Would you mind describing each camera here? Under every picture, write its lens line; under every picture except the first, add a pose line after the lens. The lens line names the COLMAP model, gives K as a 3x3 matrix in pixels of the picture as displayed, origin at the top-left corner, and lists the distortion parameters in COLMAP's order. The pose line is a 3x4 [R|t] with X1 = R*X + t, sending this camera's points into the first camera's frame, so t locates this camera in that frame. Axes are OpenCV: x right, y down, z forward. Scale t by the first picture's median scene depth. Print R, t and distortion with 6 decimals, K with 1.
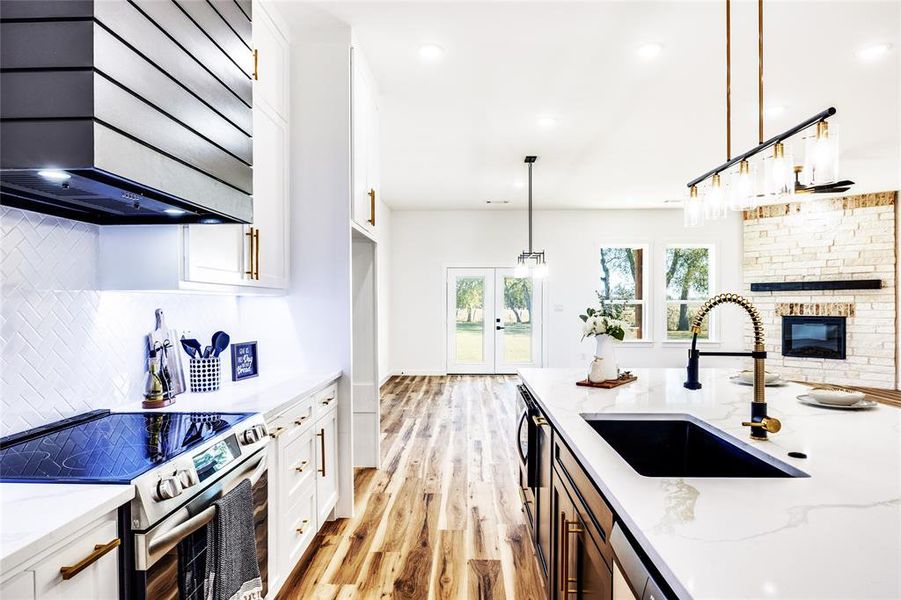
lens RADIAL K [[543.8, 0, 449.6], [0, 543.8, 307.2], [0, 0, 1]] dist [-0.000622, -0.000539]
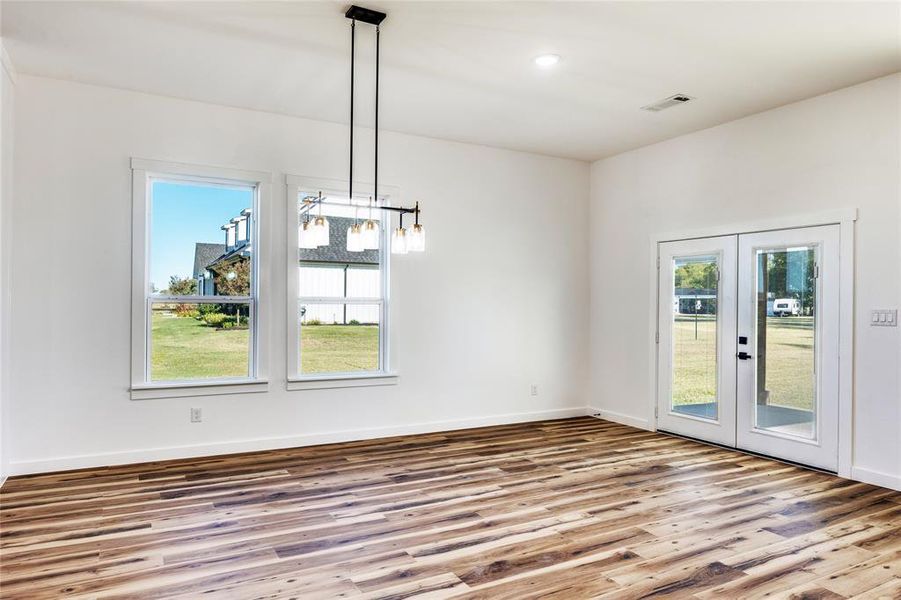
lens RADIAL K [[598.4, 0, 476.6], [0, 598.4, 302.4], [0, 0, 1]] dist [-0.001391, -0.000380]
pose [[0.491593, 0.004347, -0.870814, 0.800044], [-0.017051, 0.999844, -0.004635, -0.007678], [0.870658, 0.017127, 0.491590, 0.969617]]
